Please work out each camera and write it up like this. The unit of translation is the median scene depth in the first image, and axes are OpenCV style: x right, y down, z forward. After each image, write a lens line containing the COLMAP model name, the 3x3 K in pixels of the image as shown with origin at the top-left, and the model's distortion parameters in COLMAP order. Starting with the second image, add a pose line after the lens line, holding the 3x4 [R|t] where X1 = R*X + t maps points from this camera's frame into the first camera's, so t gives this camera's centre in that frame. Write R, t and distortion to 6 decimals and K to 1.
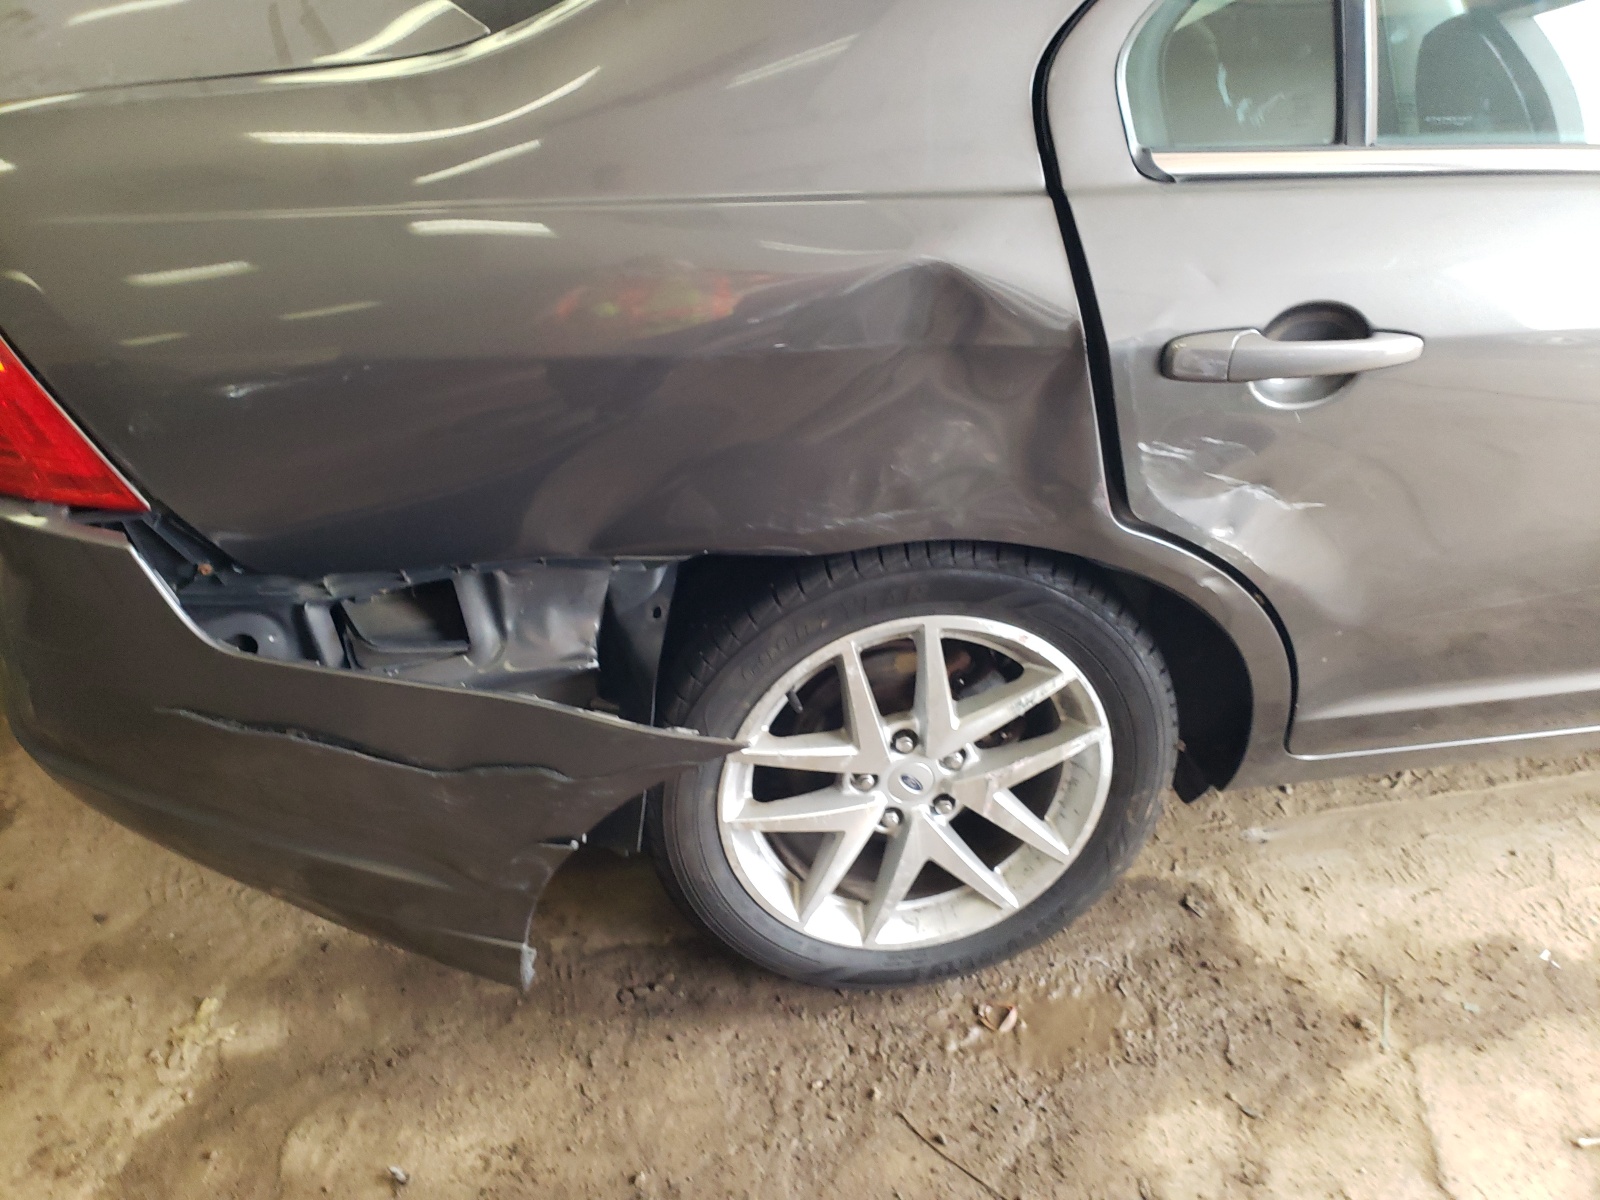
lens RADIAL K [[1219.5, 0, 800.0], [0, 1219.5, 600.0], [0, 0, 1]] dist [0.002864, 0.001348]
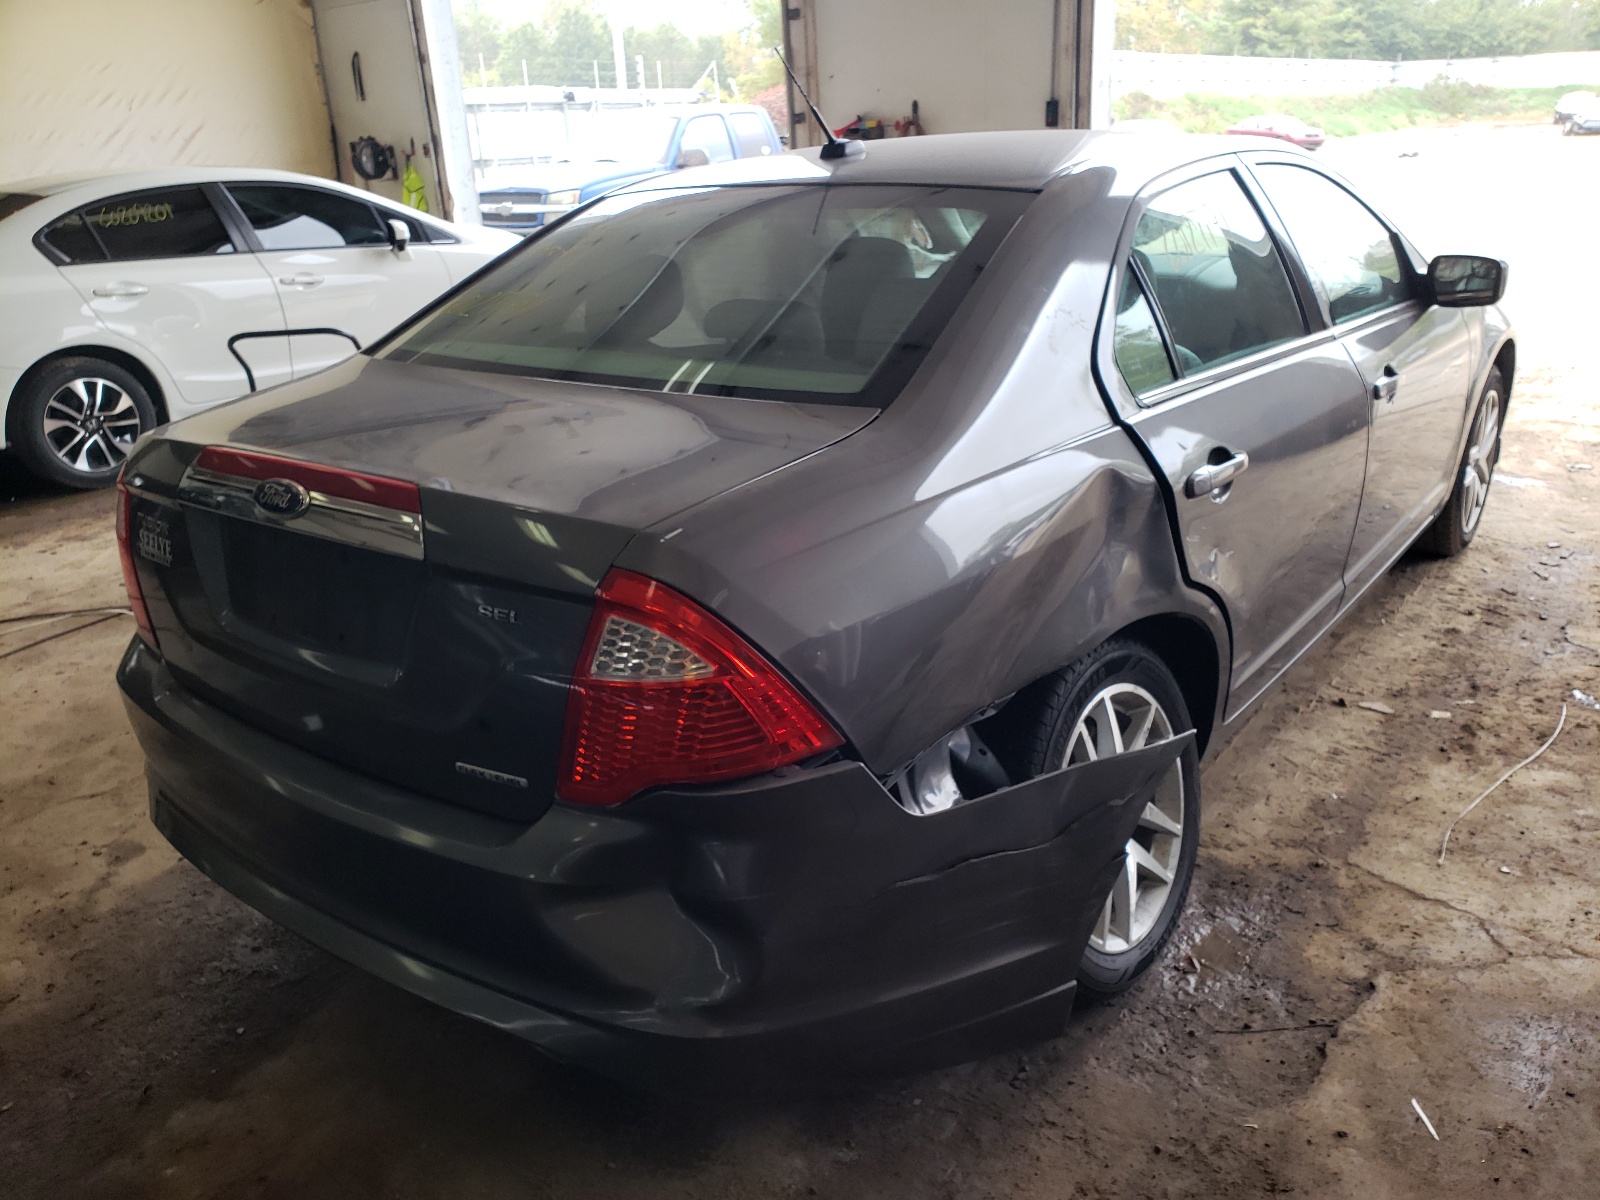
lens RADIAL K [[1219.5, 0, 800.0], [0, 1219.5, 600.0], [0, 0, 1]] dist [0.002864, 0.001348]
pose [[0.749086, -0.279997, 0.600393, -1.012106], [0.464967, 0.867773, -0.175429, 0.005068], [-0.471885, 0.410574, 0.780226, -0.099920]]
